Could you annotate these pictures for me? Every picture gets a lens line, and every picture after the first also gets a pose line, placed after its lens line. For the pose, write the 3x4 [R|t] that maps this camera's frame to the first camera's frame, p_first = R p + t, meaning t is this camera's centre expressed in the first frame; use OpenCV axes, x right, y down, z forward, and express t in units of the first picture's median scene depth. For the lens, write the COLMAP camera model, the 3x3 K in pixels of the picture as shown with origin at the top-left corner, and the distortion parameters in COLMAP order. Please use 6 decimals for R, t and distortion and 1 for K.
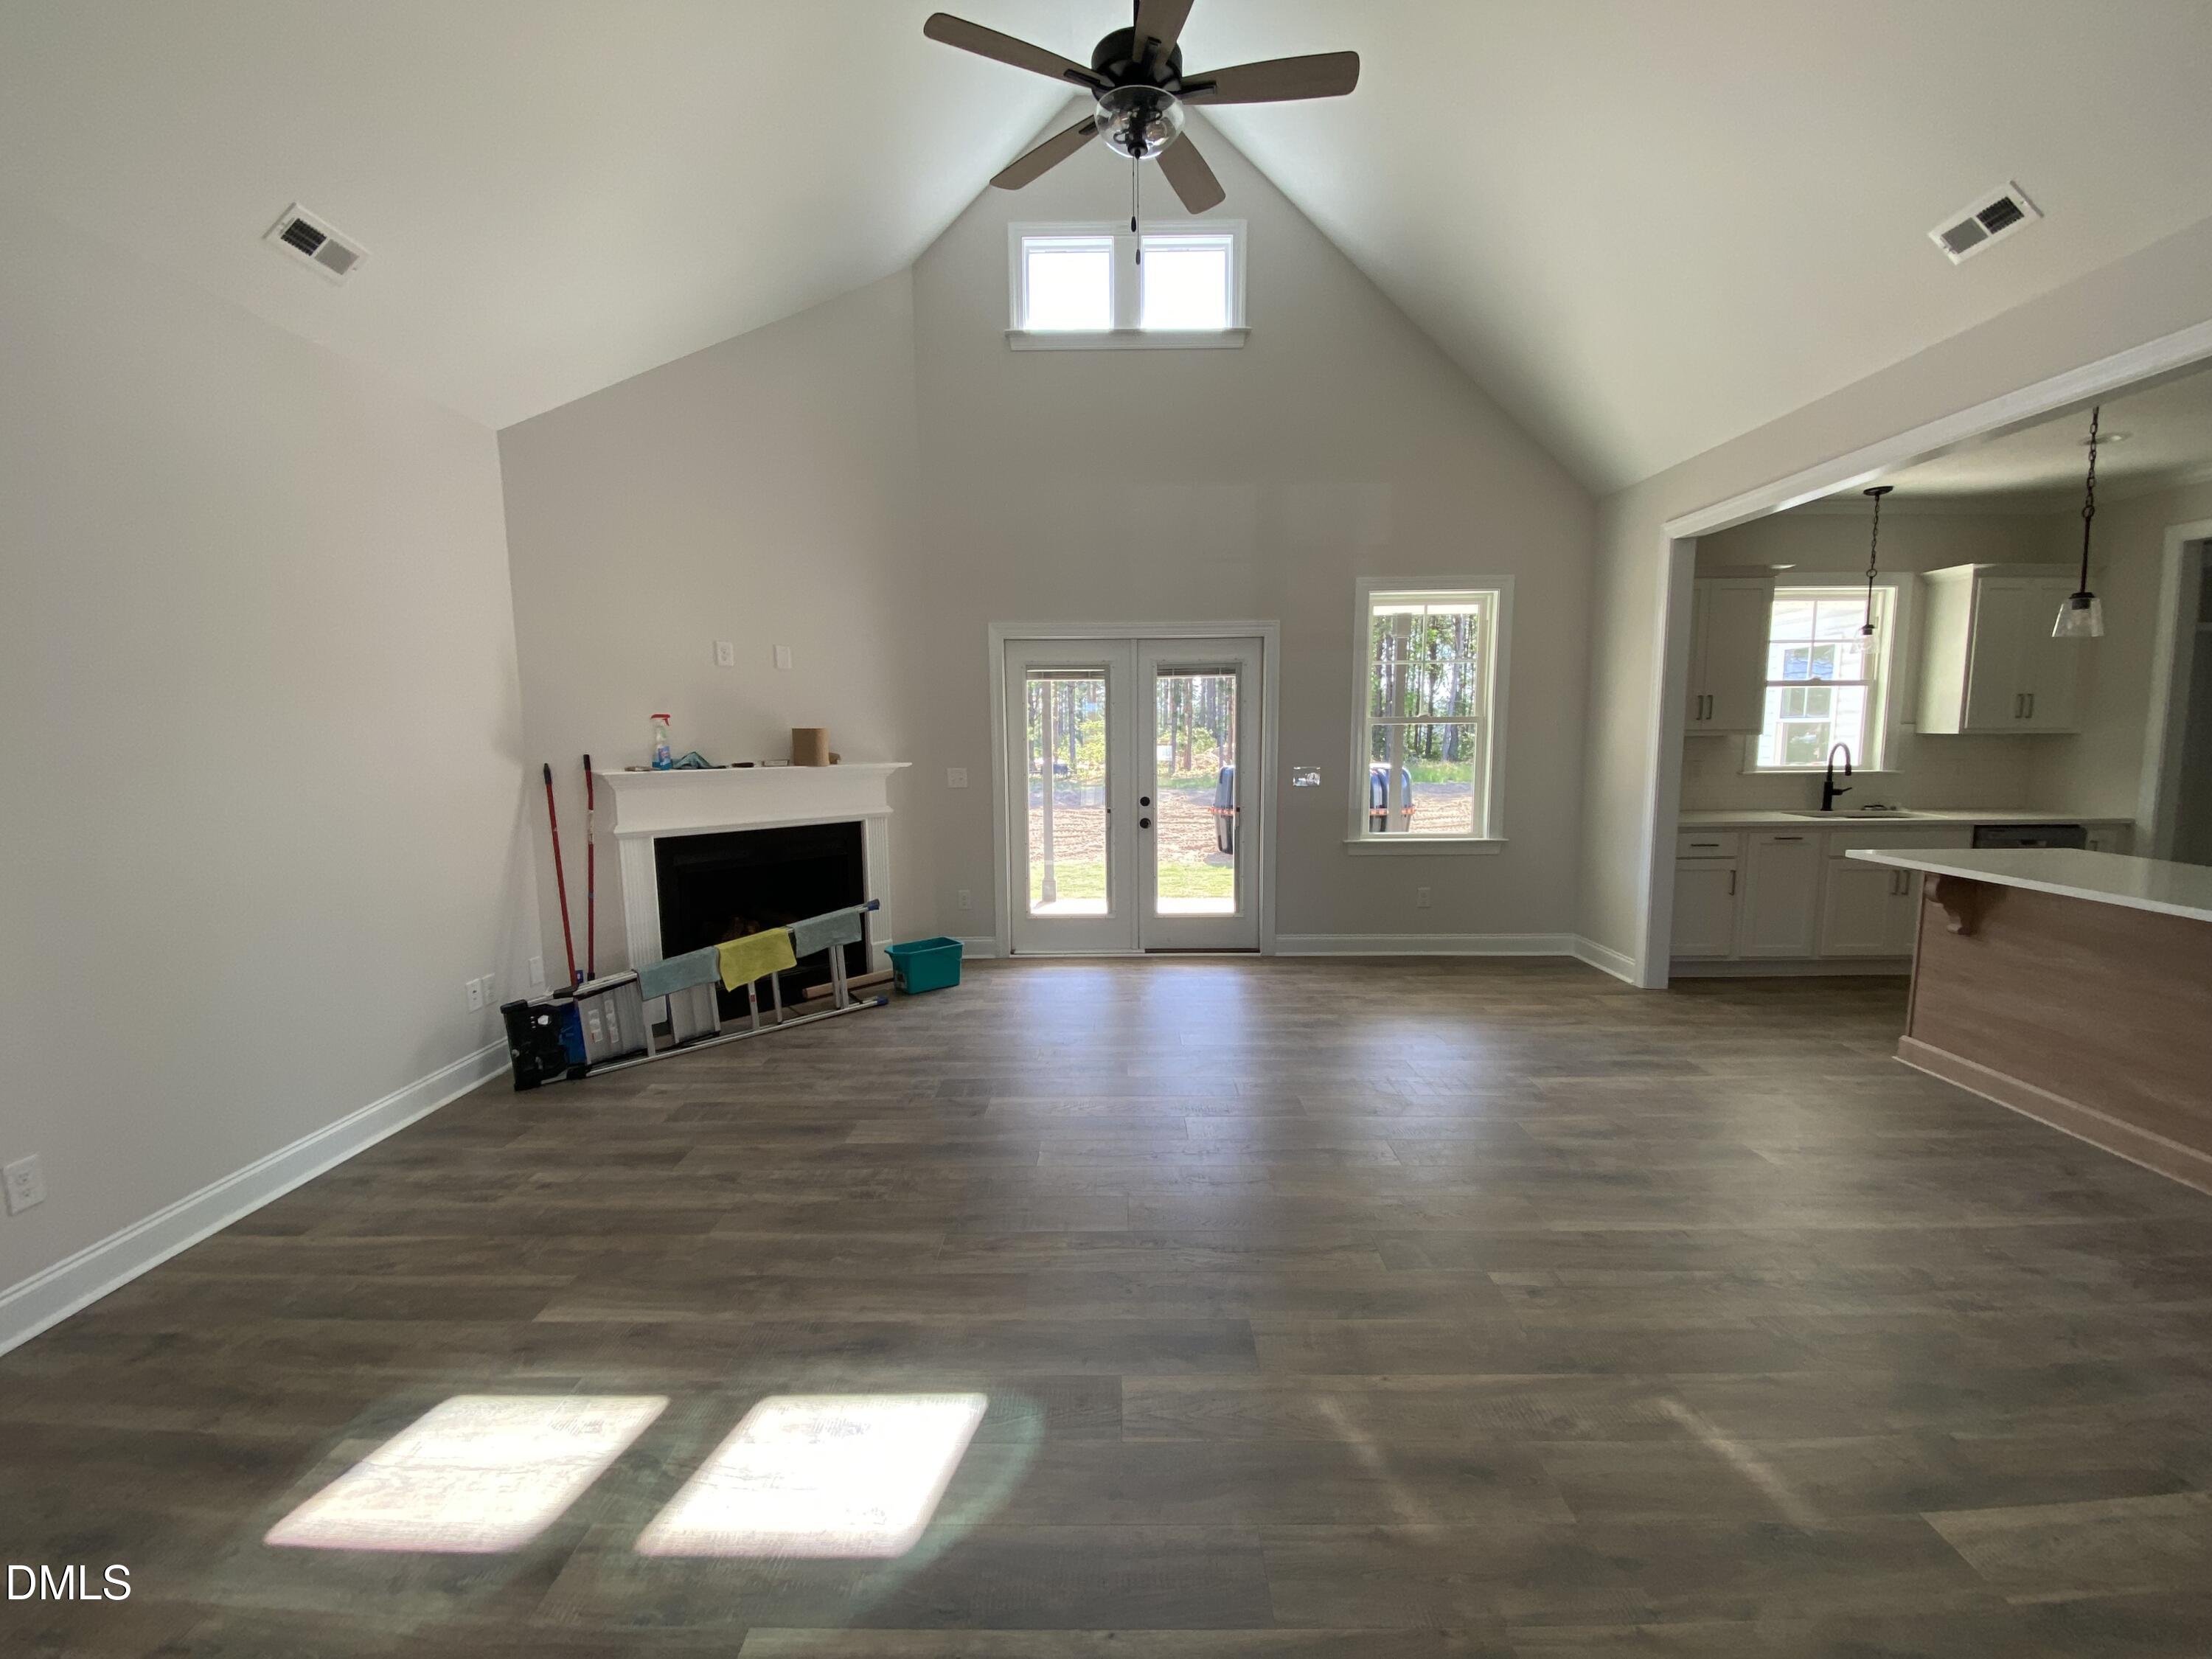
lens RADIAL K [[898.6, 0, 1108.7], [0, 898.6, 842.3], [0, 0, 1]] dist [0.029684, -0.028590]
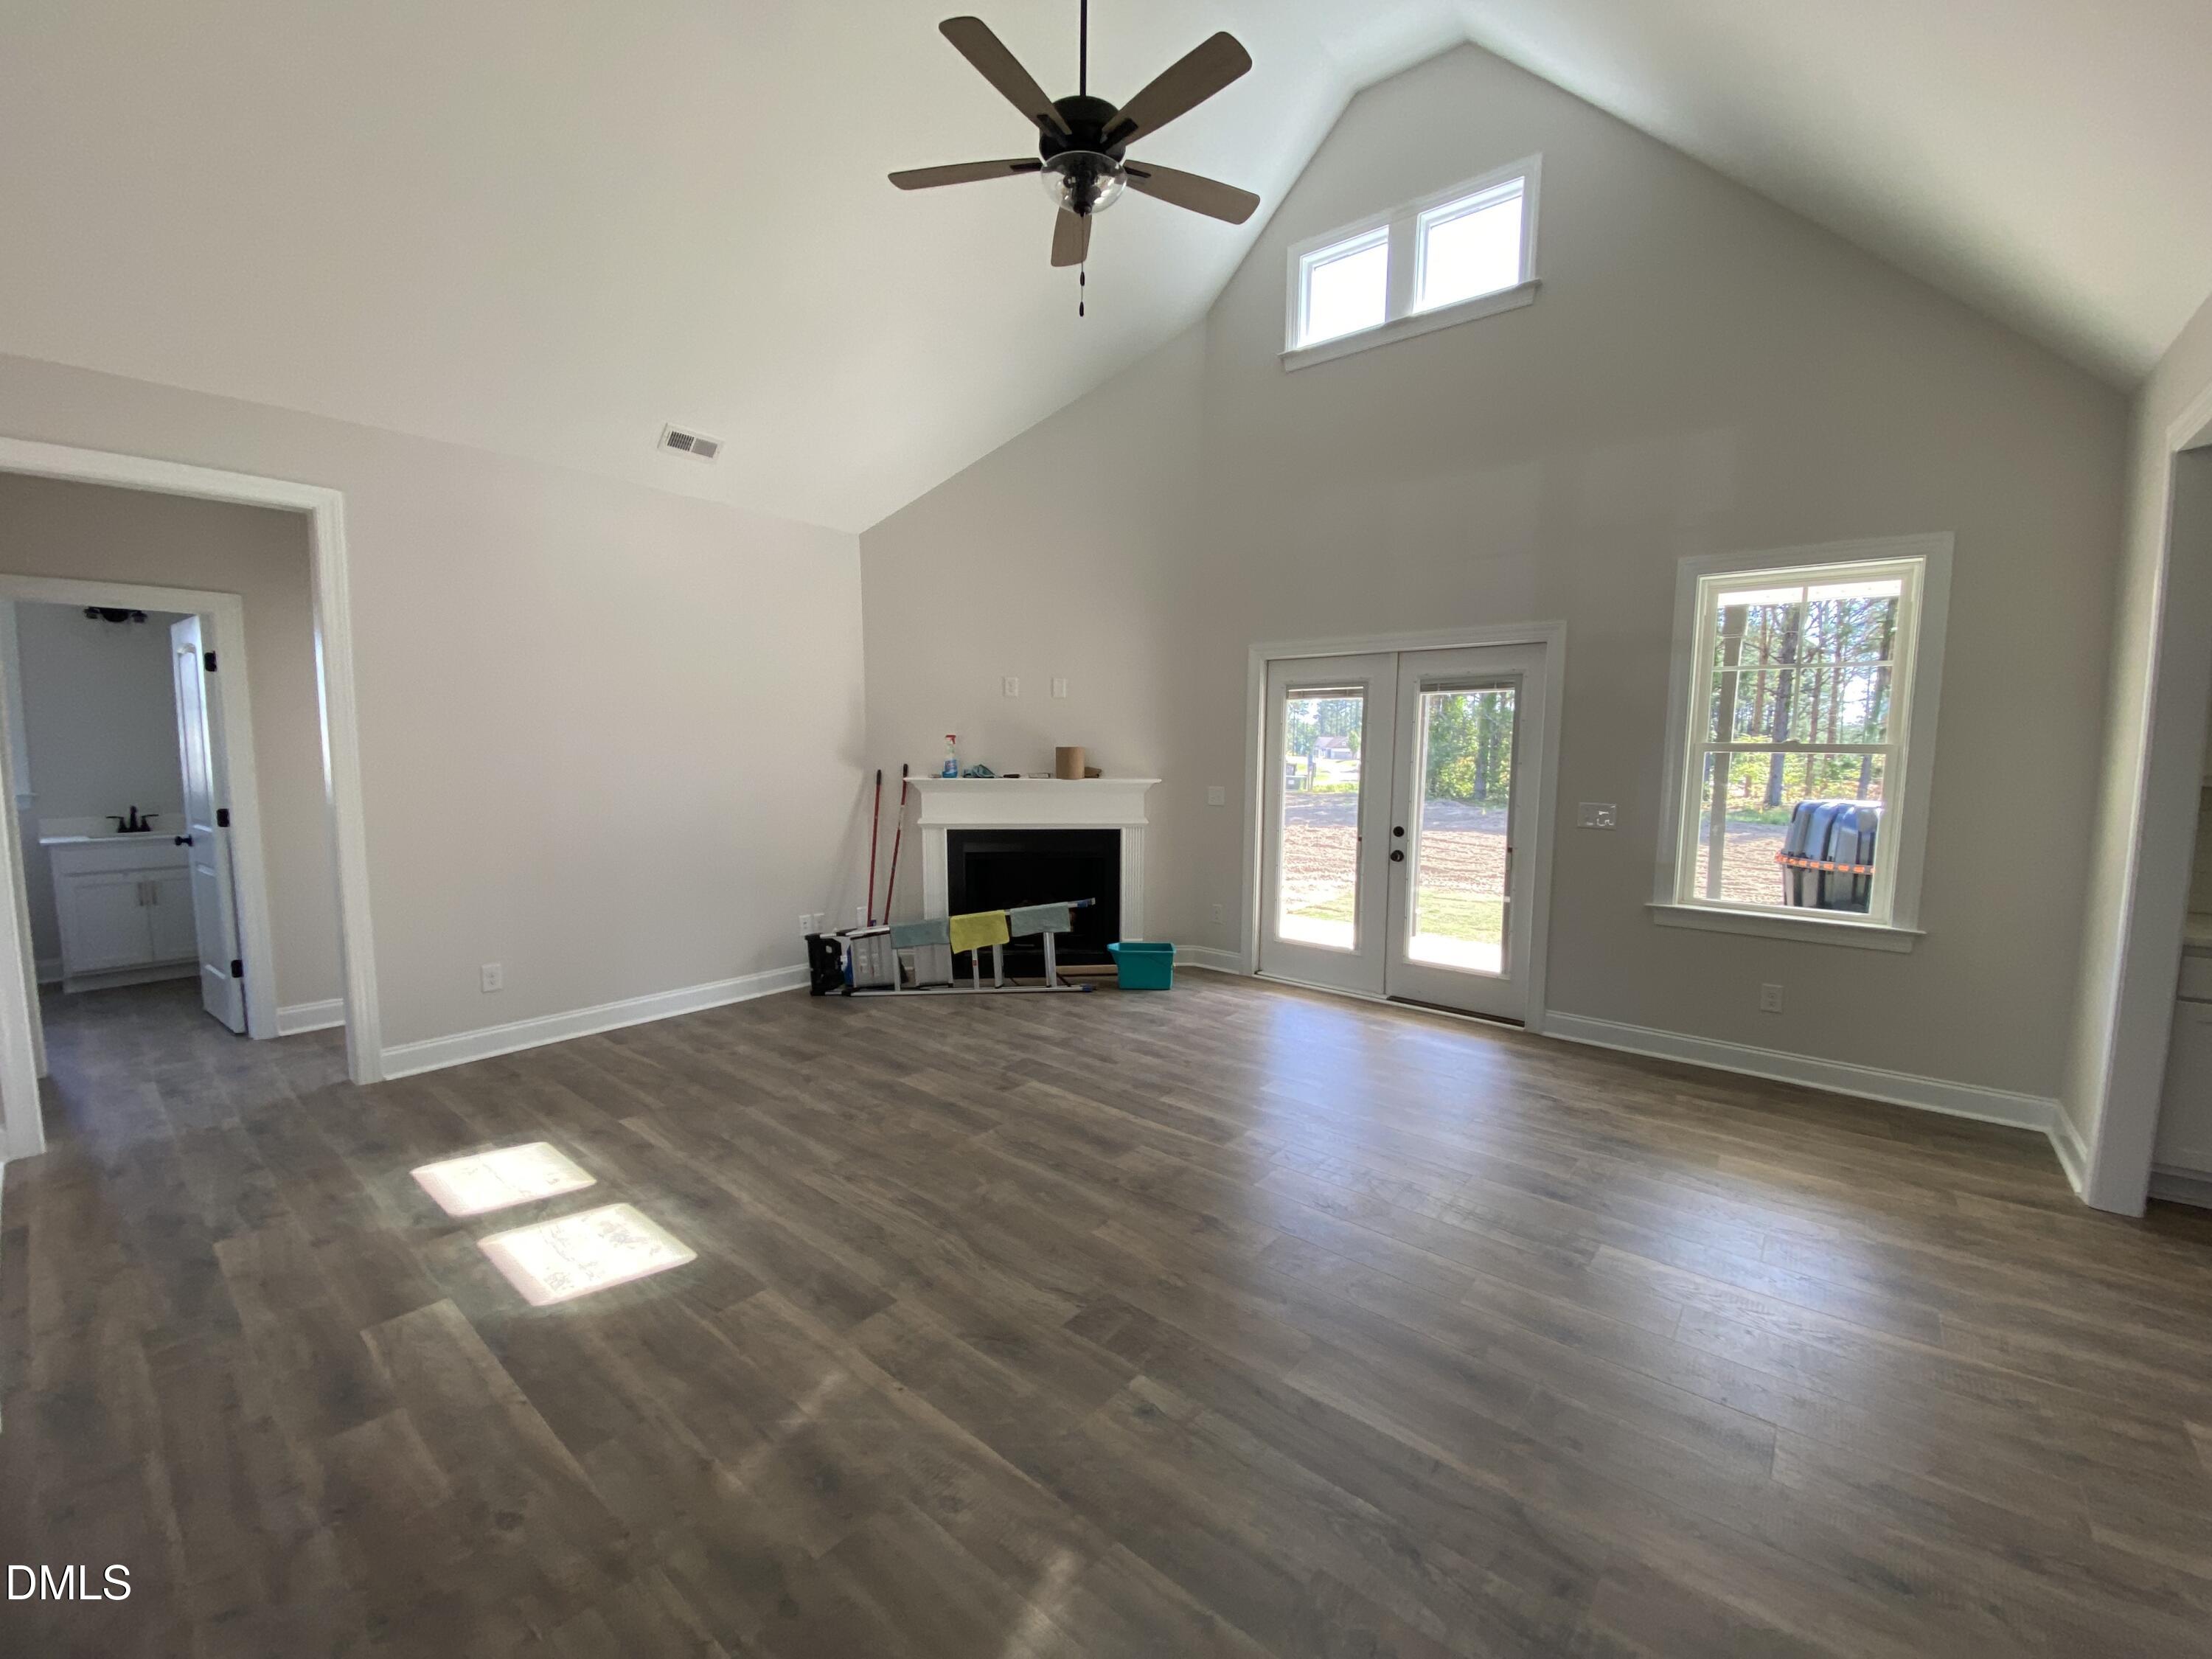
lens RADIAL K [[898.6, 0, 1108.7], [0, 898.6, 842.3], [0, 0, 1]] dist [0.029684, -0.028590]
pose [[0.773079, 0.083920, -0.628734, 0.496527], [-0.092650, 0.995518, 0.018957, -0.032307], [0.627507, 0.043597, 0.777390, 0.145245]]
